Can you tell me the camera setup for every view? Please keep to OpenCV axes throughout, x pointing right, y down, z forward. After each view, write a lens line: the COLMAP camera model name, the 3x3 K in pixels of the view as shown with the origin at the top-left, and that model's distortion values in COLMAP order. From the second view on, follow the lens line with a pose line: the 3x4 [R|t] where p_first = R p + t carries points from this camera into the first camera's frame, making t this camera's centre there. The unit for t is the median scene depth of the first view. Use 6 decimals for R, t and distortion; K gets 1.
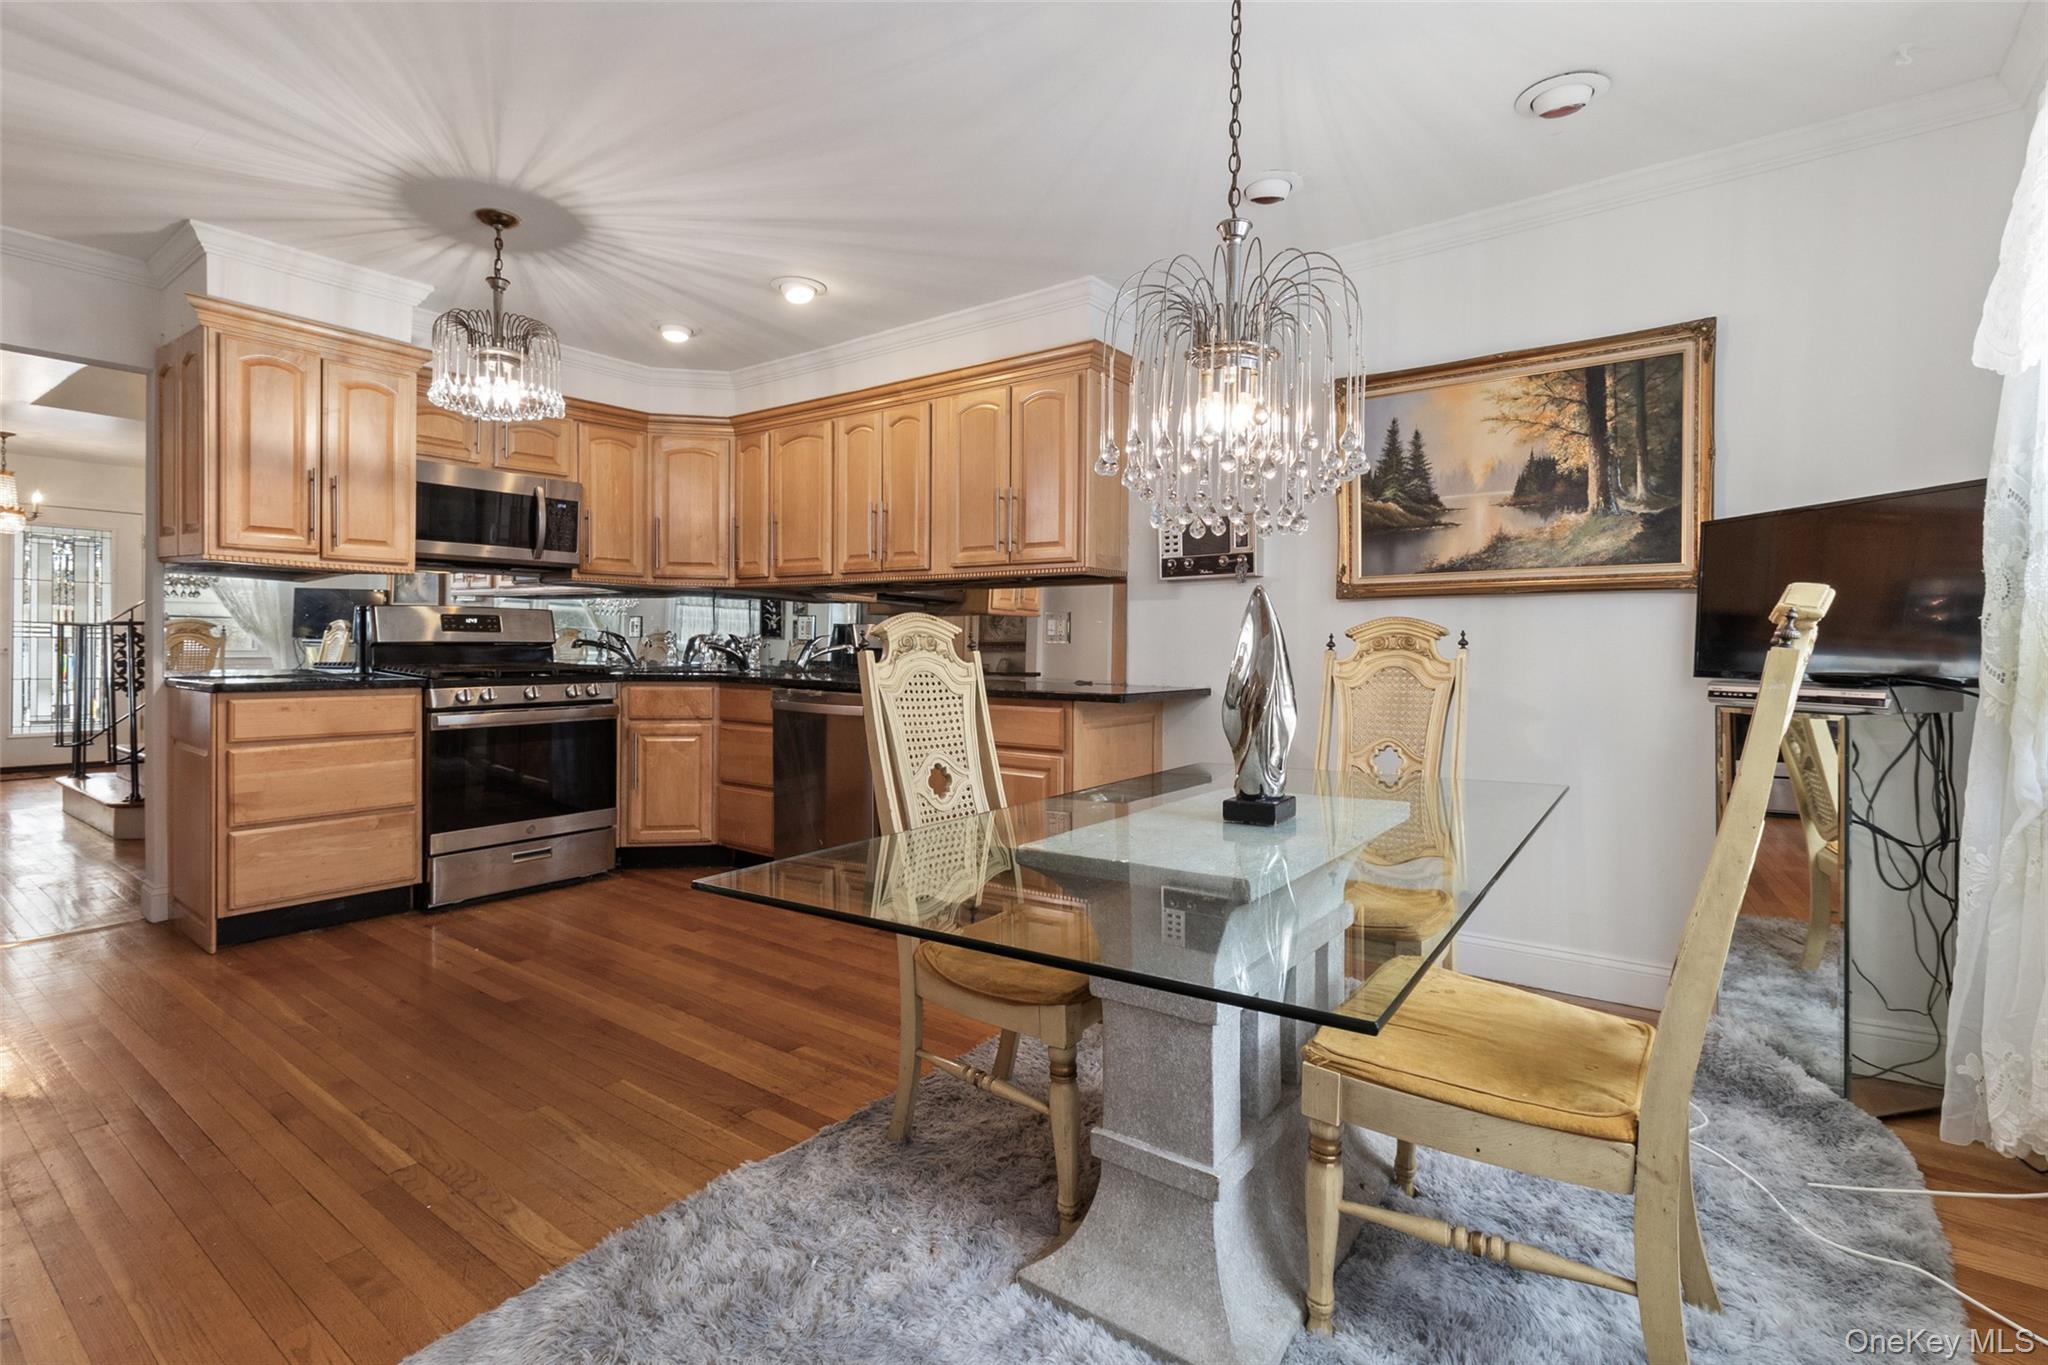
lens RADIAL K [[943.9, 0, 1032.6], [0, 943.9, 647.8], [0, 0, 1]] dist [0.003129, 0.000759]
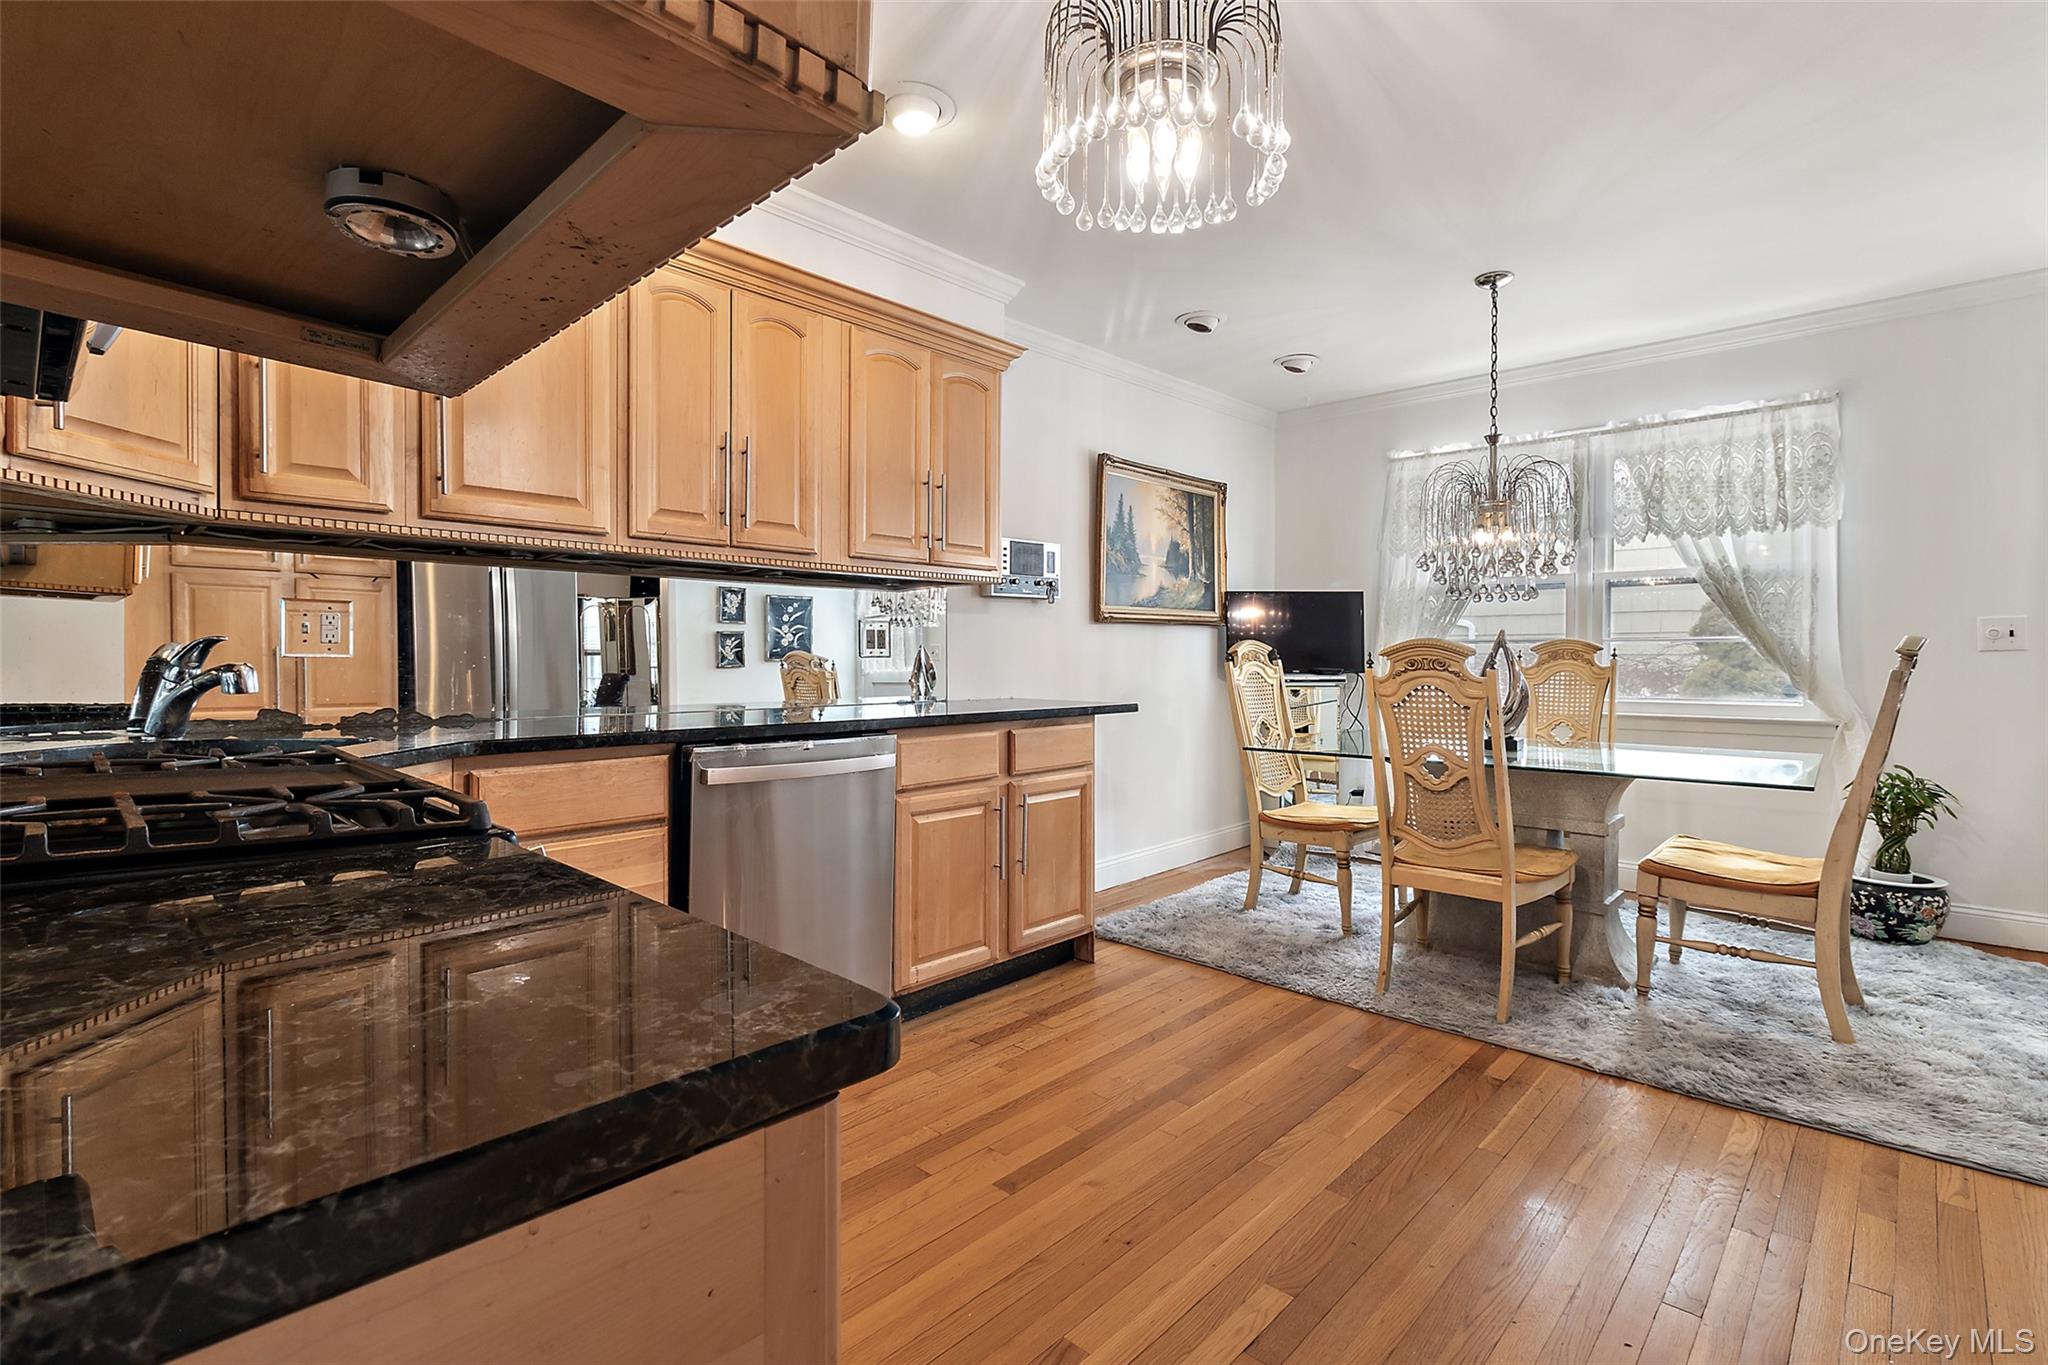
lens RADIAL K [[955.4, 0, 1028.9], [0, 955.4, 670.2], [0, 0, 1]] dist [0.013912, 0.000230]
pose [[0.114064, -0.022190, 0.993226, -0.867086], [0.004166, 0.999752, 0.021858, -0.013276], [-0.993465, 0.001644, 0.114129, 0.826970]]
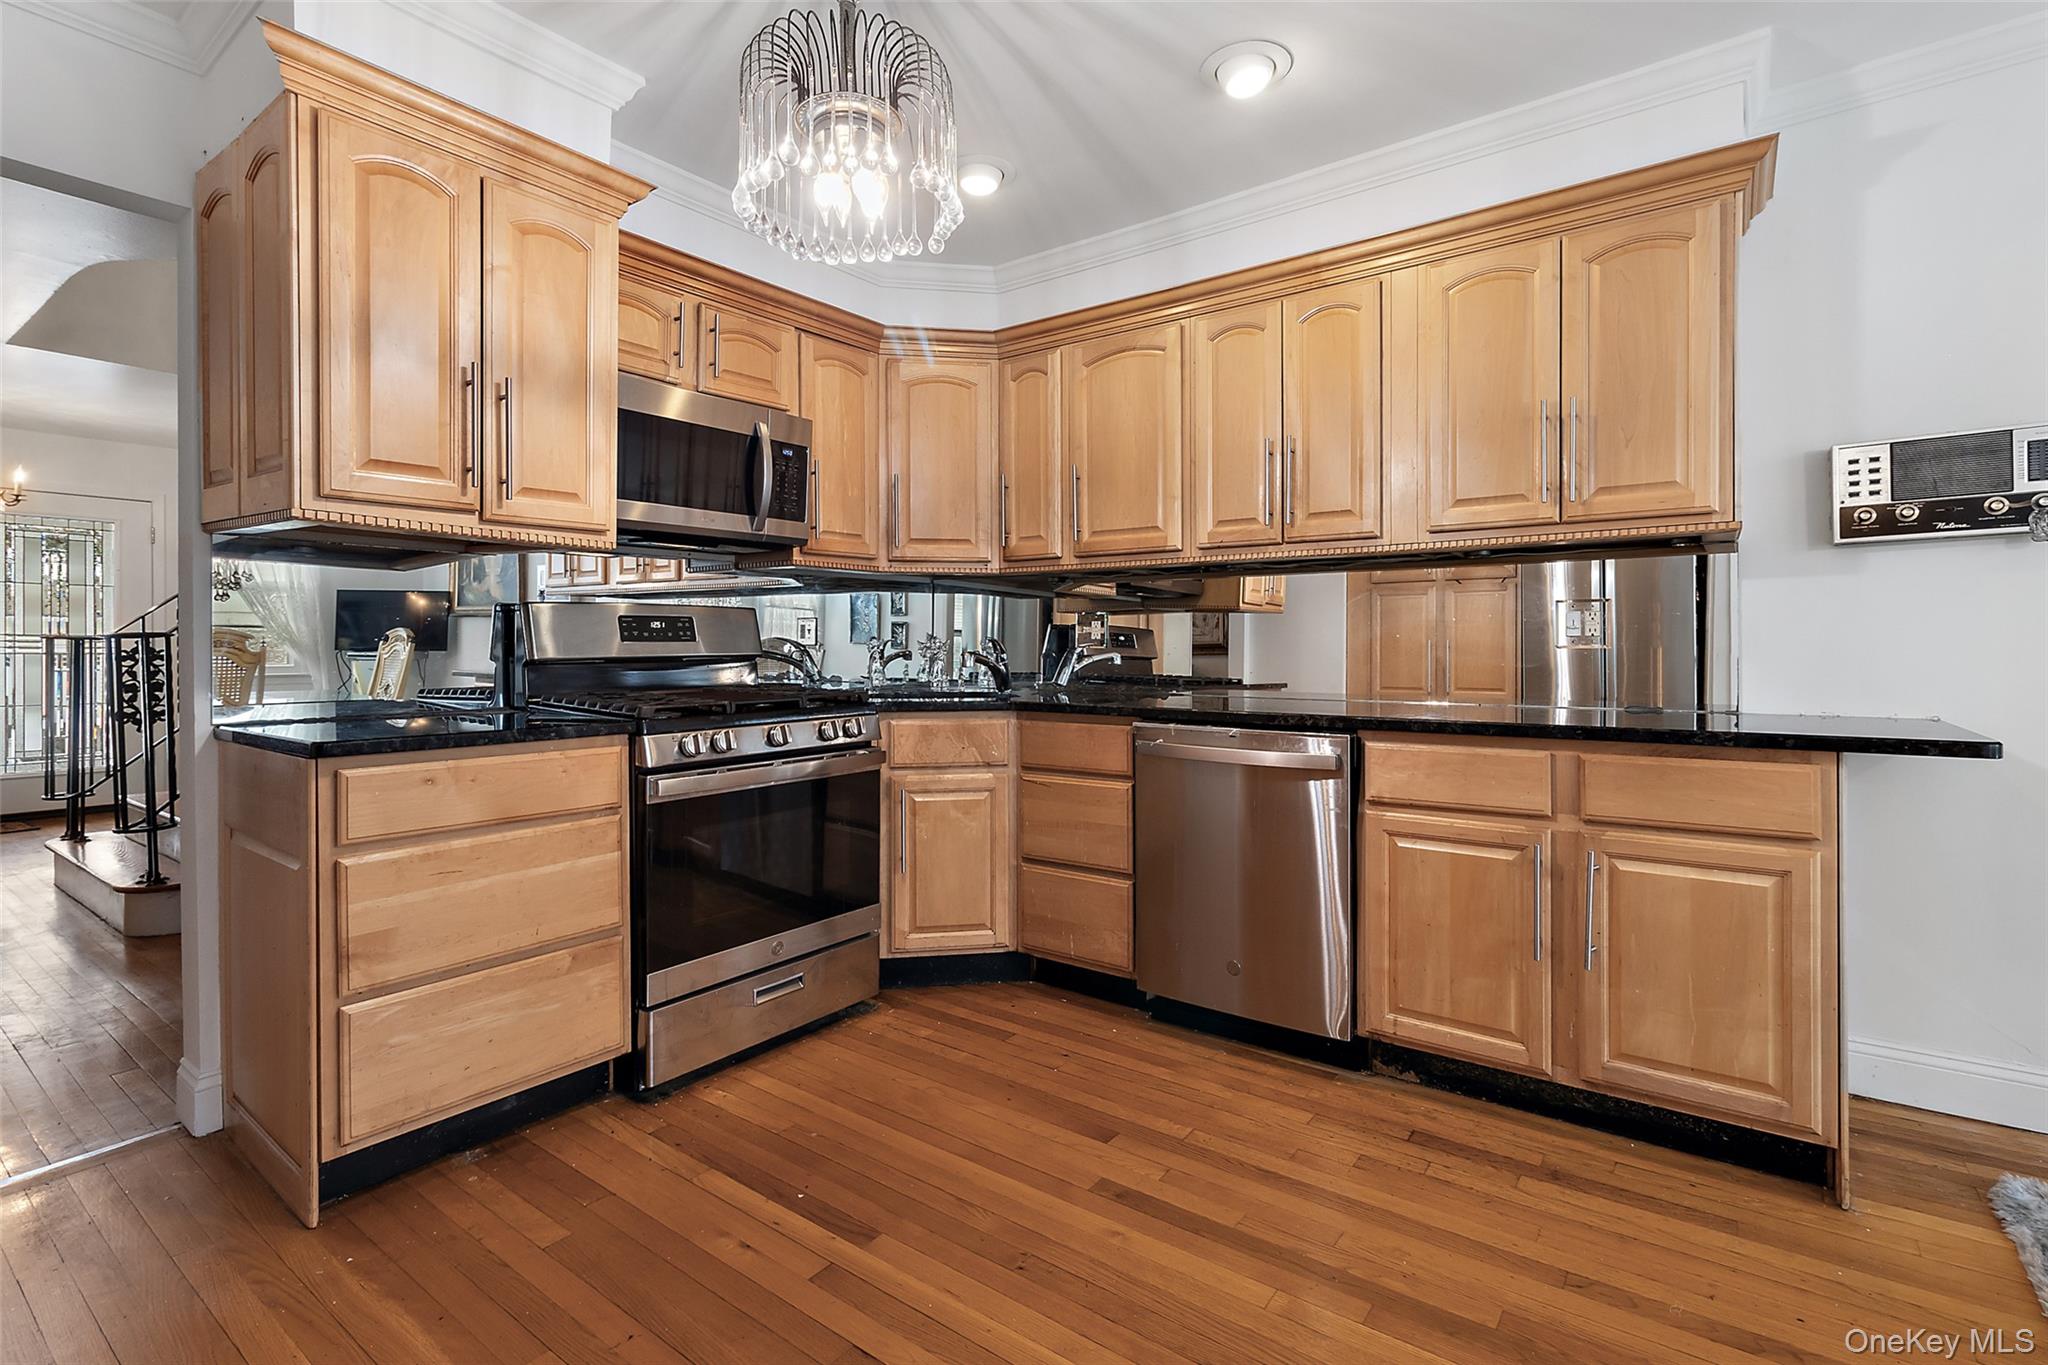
lens RADIAL K [[948.4, 0, 1036.9], [0, 948.4, 645.2], [0, 0, 1]] dist [0.003670, 0.000345]
pose [[0.999920, -0.012670, 0.000470, -0.376268], [0.012672, 0.999912, -0.003801, -0.009685], [-0.000422, 0.003807, 0.999993, 0.378514]]
